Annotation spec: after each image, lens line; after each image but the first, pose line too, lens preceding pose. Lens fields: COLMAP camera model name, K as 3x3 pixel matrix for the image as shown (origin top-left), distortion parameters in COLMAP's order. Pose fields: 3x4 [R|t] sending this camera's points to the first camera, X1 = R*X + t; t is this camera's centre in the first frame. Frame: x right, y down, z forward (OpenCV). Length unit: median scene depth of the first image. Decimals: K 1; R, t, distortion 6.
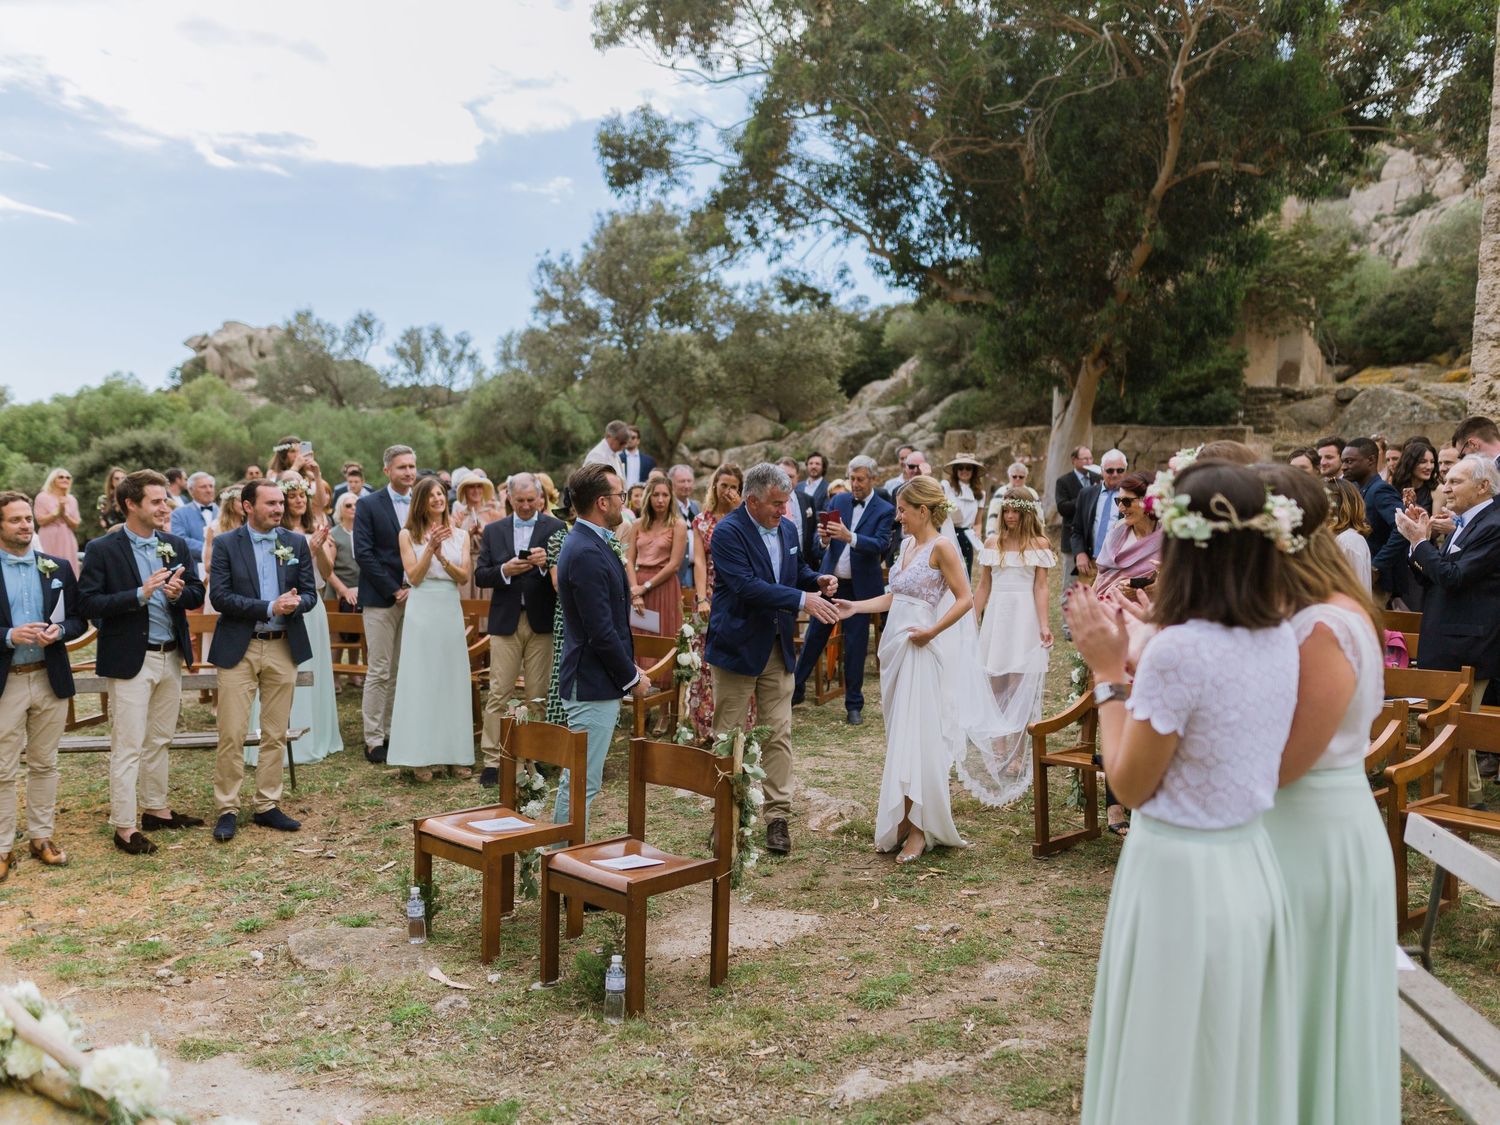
lens RADIAL K [[1173.5, 0, 749.9], [0, 1173.5, 595.2], [0, 0, 1]] dist [0.000807, -0.002762]
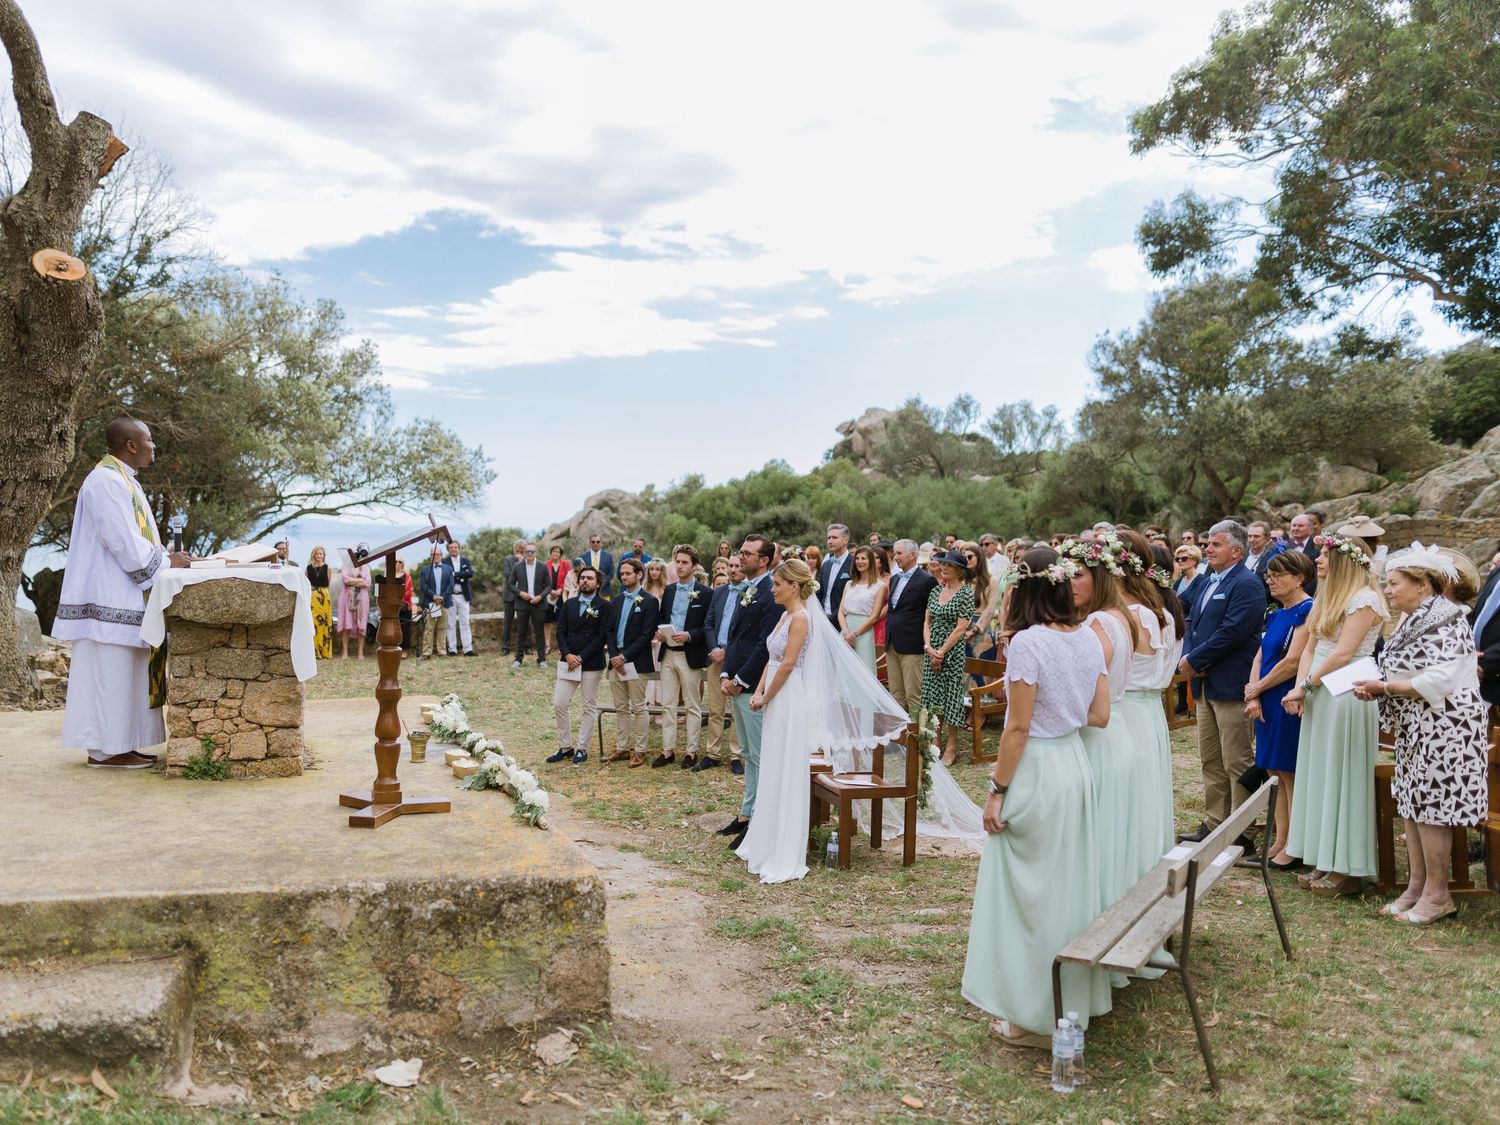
lens RADIAL K [[1173.5, 0, 749.9], [0, 1173.5, 595.2], [0, 0, 1]] dist [0.000807, -0.002762]
pose [[0.849194, 0.008758, -0.528009, 0.120581], [-0.033376, 0.998754, -0.037113, 0.005470], [0.527026, 0.049140, 0.848427, -0.093891]]
